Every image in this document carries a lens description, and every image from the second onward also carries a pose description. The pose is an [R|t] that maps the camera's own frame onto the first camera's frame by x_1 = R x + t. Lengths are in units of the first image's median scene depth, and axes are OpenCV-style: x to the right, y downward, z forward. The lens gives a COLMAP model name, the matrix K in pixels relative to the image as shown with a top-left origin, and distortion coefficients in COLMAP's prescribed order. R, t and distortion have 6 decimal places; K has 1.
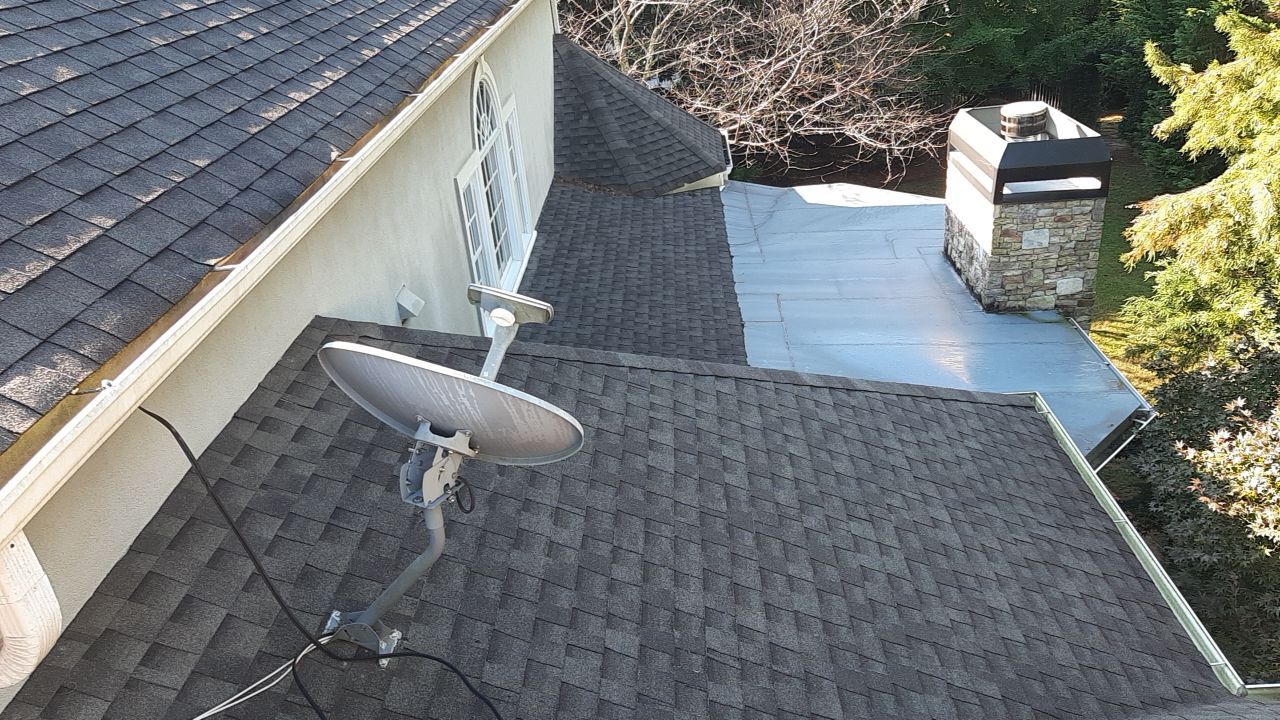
lens RADIAL K [[976.8, 0, 644.4], [0, 976.8, 356.0], [0, 0, 1]] dist [-0.009716, -0.021613]
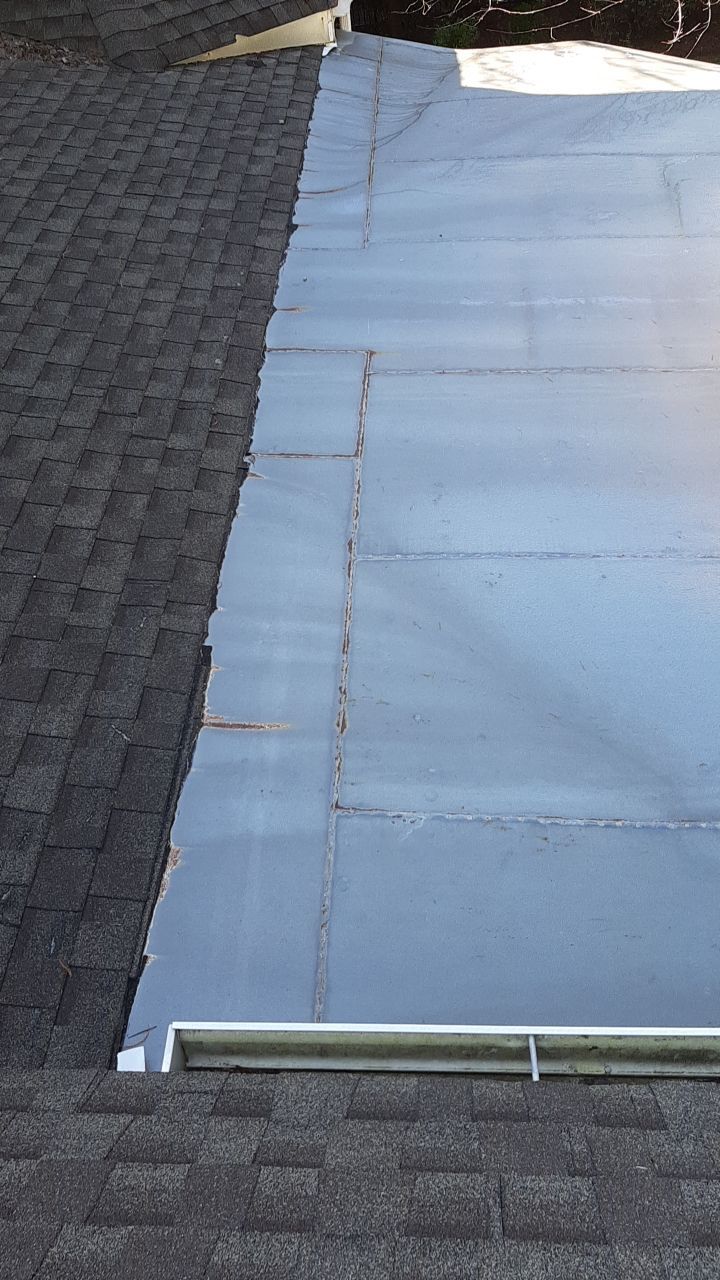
lens RADIAL K [[976.8, 0, 362.6], [0, 976.8, 639.8], [0, 0, 1]] dist [-0.009716, -0.021613]
pose [[0.999831, 0.013344, -0.012621, 0.127998], [-0.007955, 0.933957, 0.357296, -0.086426], [0.016555, -0.357136, 0.933906, 0.547588]]
